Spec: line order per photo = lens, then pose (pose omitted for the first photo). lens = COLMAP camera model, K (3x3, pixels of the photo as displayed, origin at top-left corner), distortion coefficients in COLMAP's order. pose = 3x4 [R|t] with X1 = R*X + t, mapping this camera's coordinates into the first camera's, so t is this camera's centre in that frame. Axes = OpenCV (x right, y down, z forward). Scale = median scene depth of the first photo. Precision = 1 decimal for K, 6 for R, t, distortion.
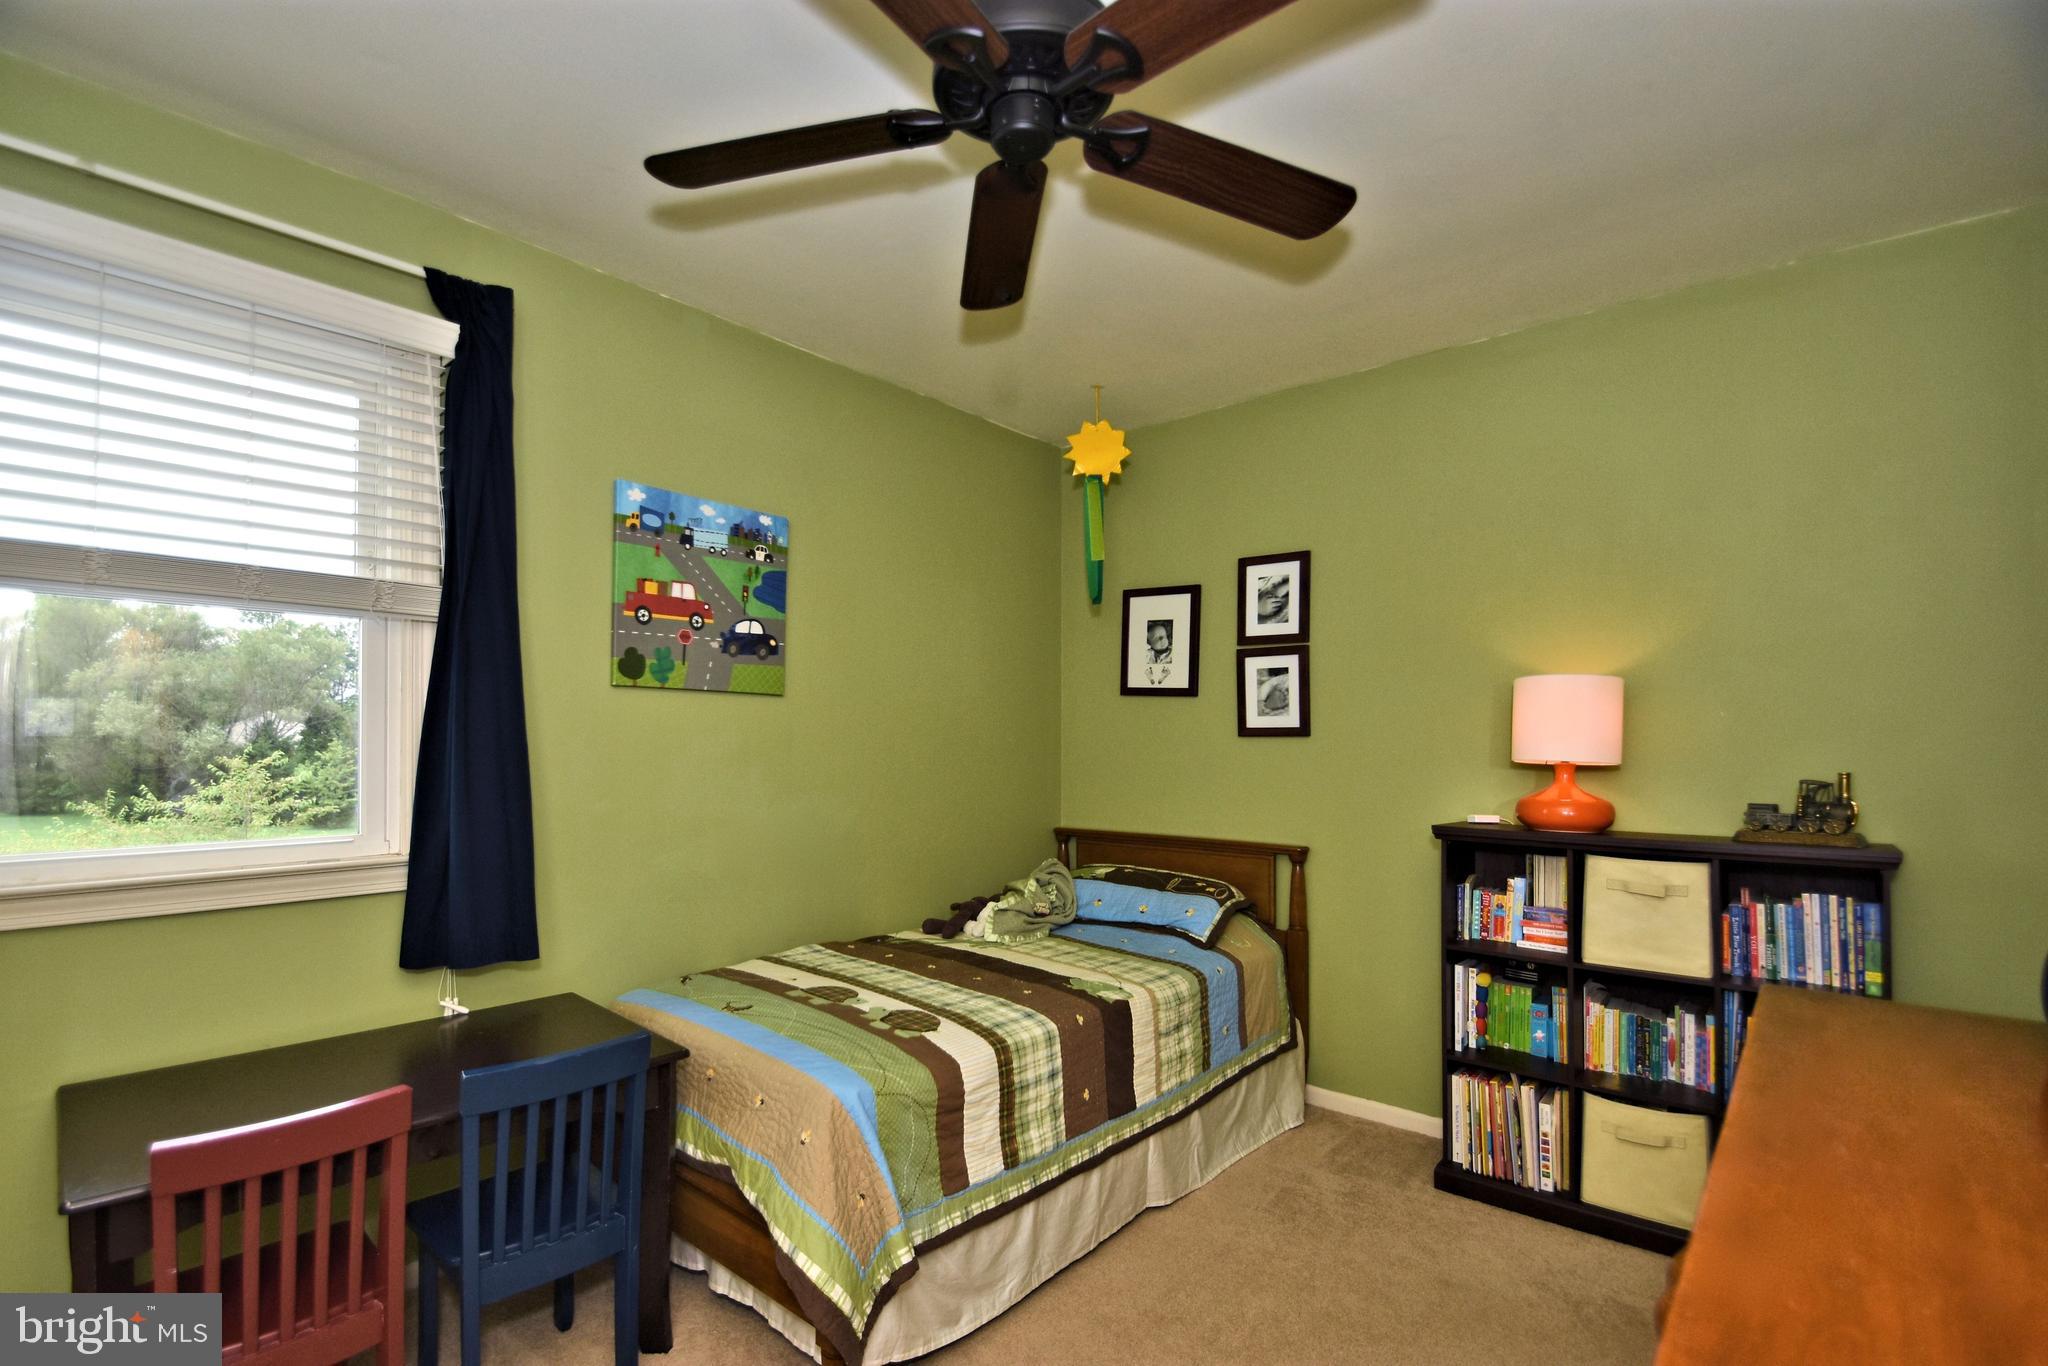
lens RADIAL K [[902.0, 0, 997.9], [0, 902.0, 731.0], [0, 0, 1]] dist [0.014108, -0.000720]
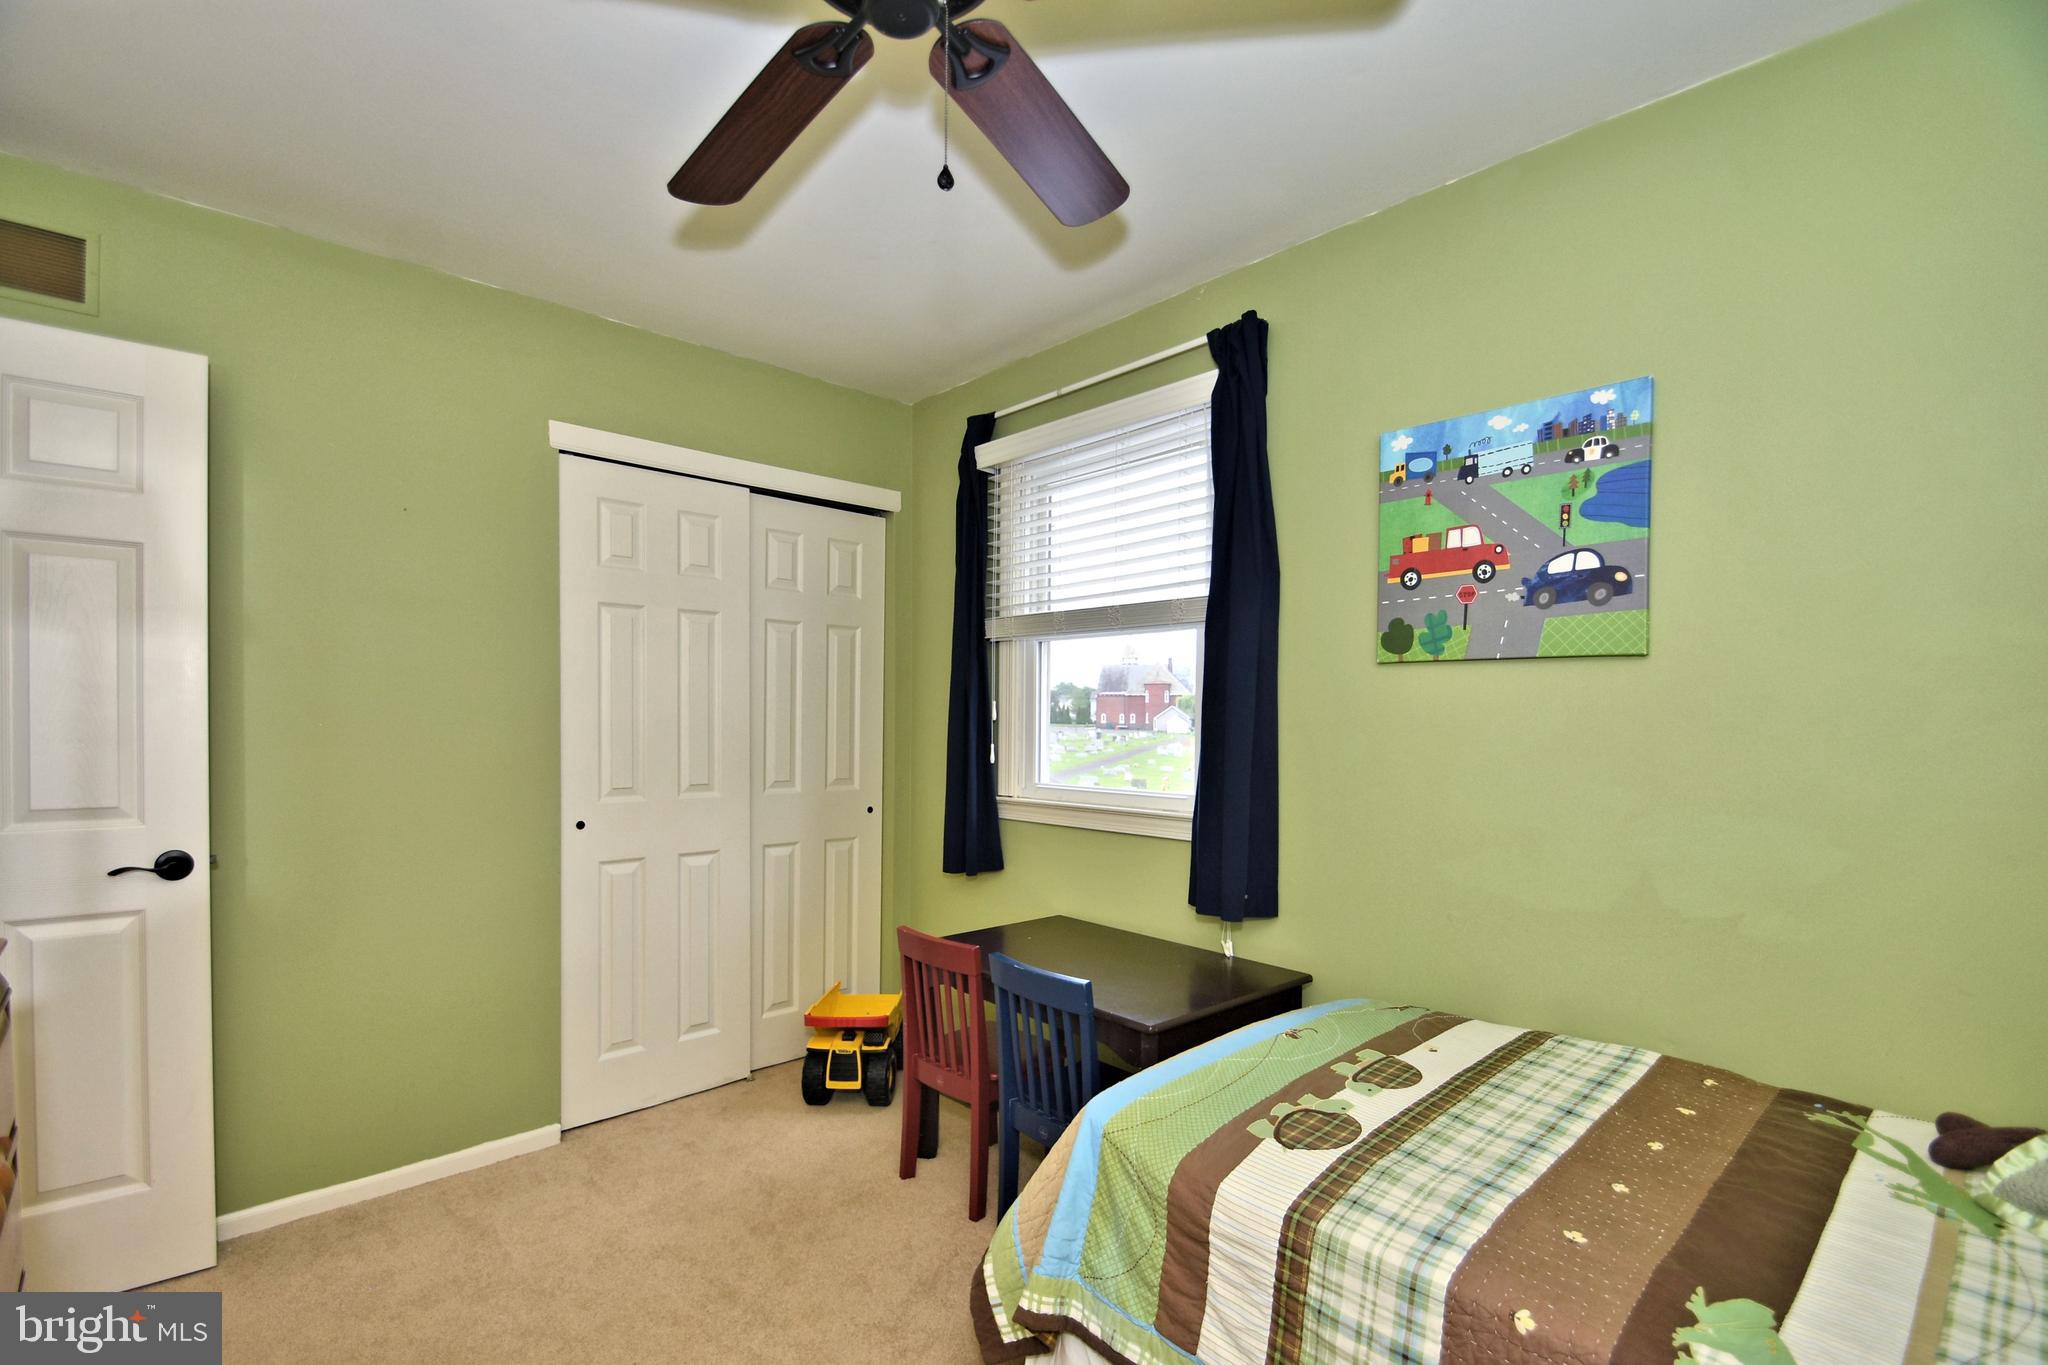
lens RADIAL K [[902.0, 0, 997.9], [0, 902.0, 730.5], [0, 0, 1]] dist [0.014108, -0.000720]
pose [[-0.063986, 0.012176, -0.997877, 0.490120], [0.008757, 0.999894, 0.011639, 0.003524], [0.997912, -0.007994, -0.064086, 0.646490]]
